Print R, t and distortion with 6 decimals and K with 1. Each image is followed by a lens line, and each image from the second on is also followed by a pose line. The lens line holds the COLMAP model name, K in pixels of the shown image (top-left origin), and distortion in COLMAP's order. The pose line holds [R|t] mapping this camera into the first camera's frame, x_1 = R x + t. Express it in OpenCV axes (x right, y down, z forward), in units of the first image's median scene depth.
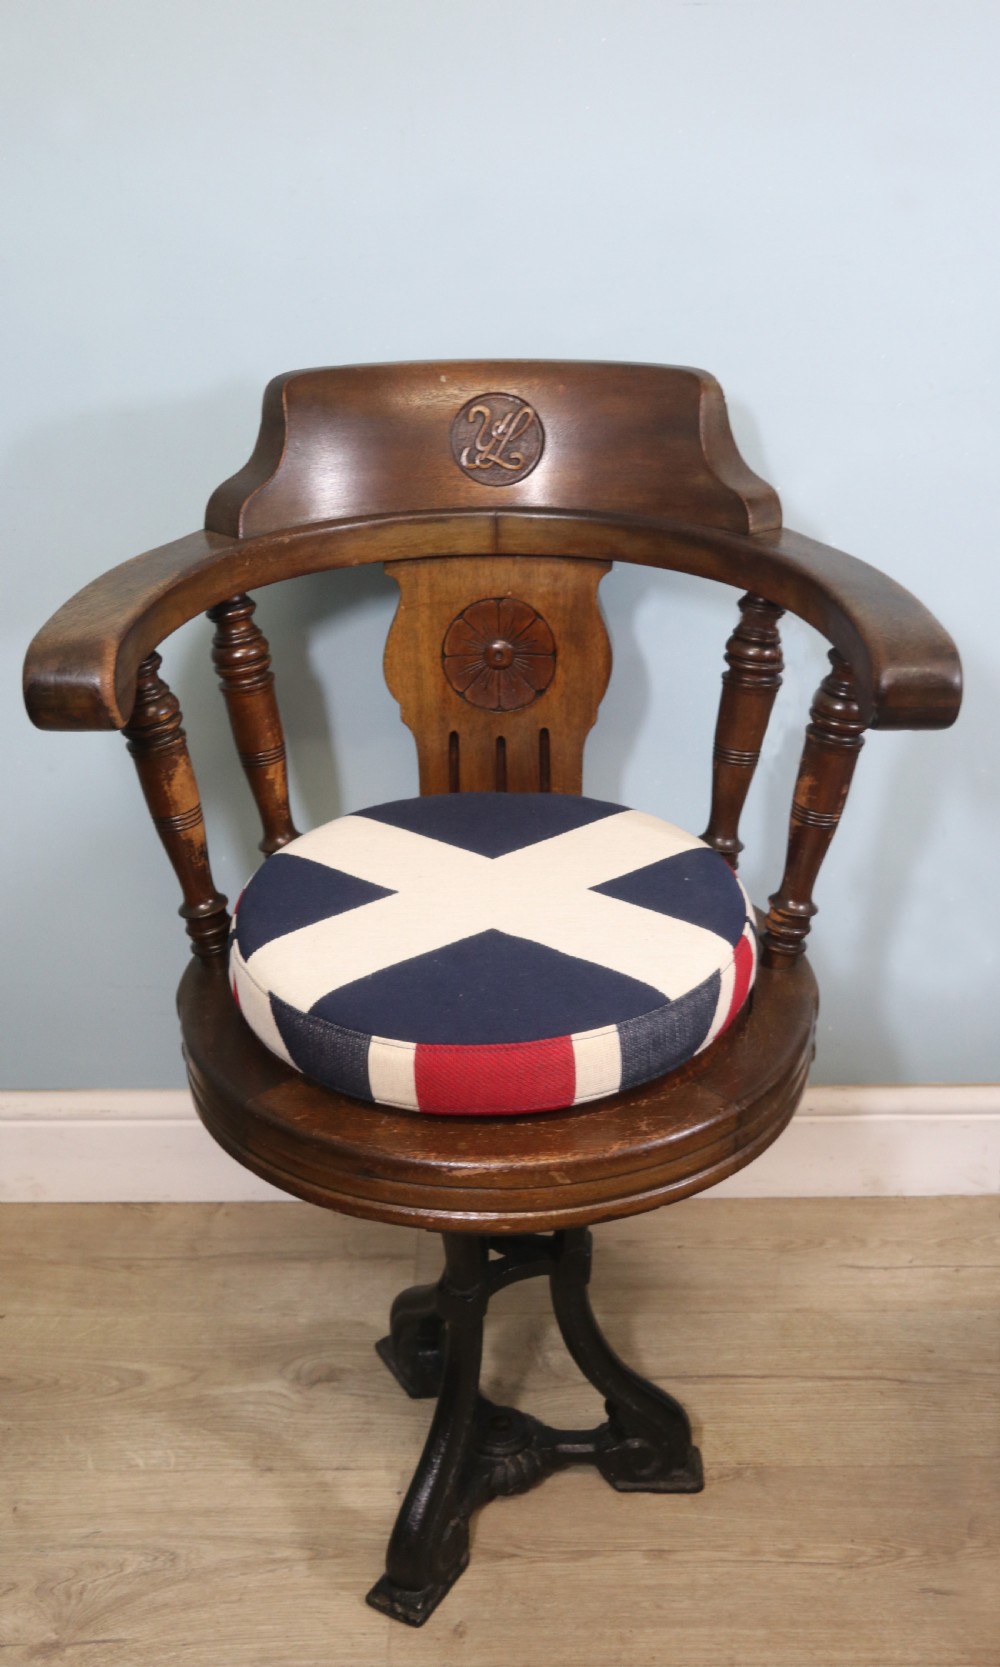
lens RADIAL K [[1801.2, 0, 531.6], [0, 1801.2, 832.1], [0, 0, 1]] dist [-0.035213, 0.028198]
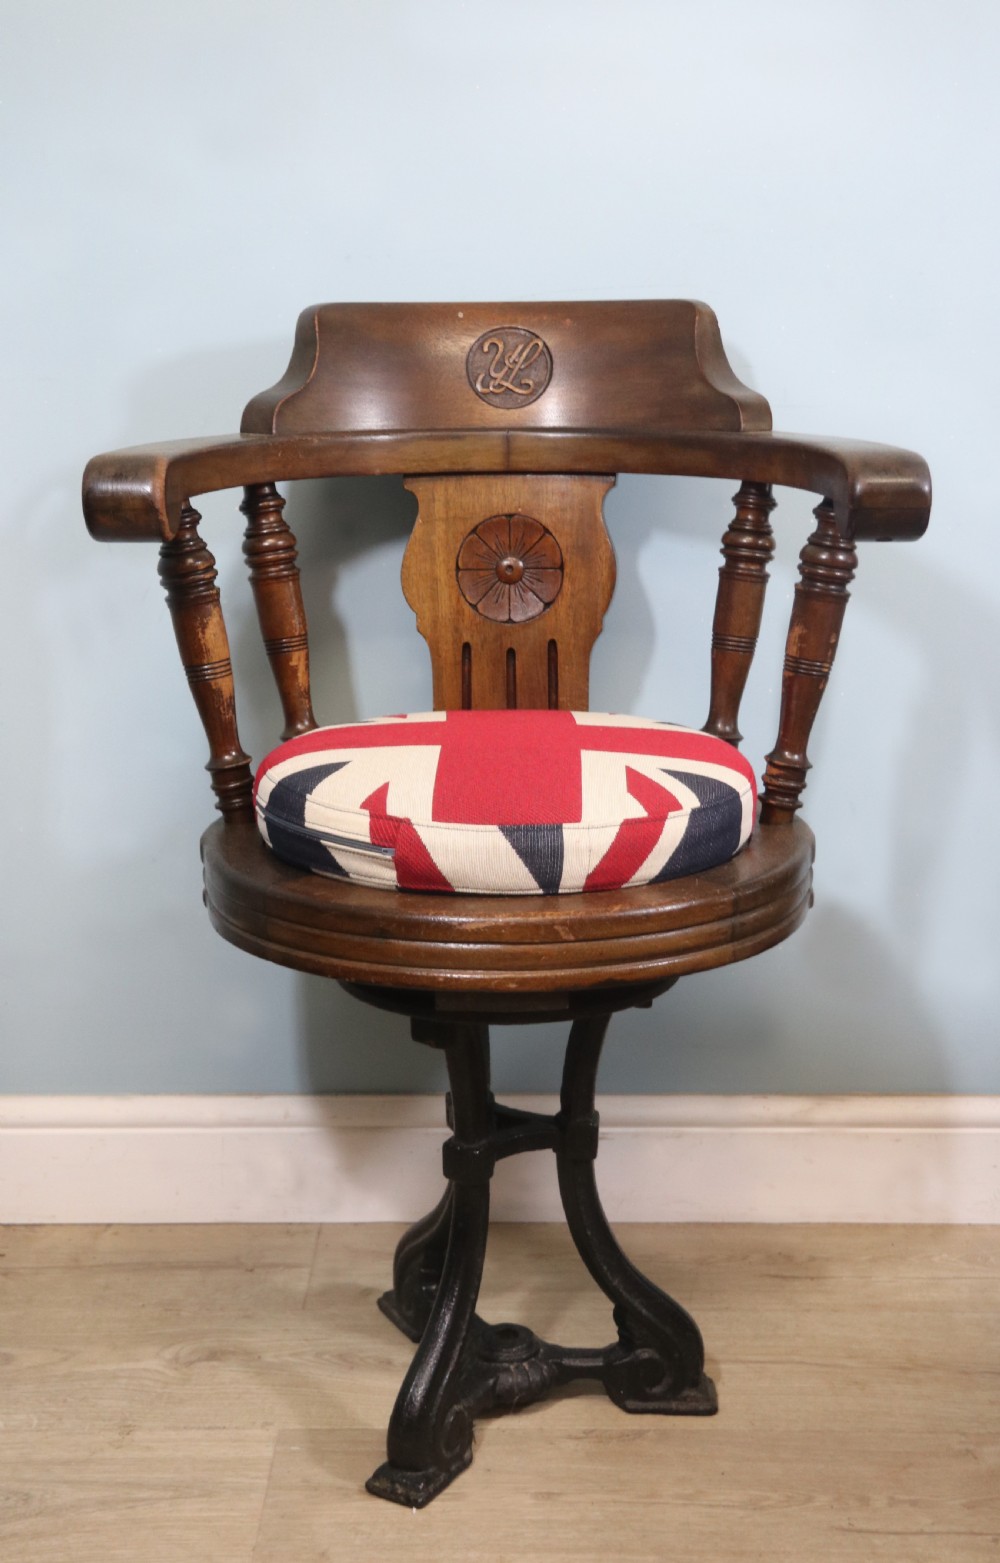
lens RADIAL K [[2025.1, 0, 476.7], [0, 2025.1, 781.7], [0, 0, 1]] dist [0.025057, 0.125214]
pose [[0.999357, 0.002474, -0.035770, 0.005653], [-0.010097, 0.976661, -0.214550, 0.291225], [0.034404, 0.214773, 0.976058, -0.147090]]
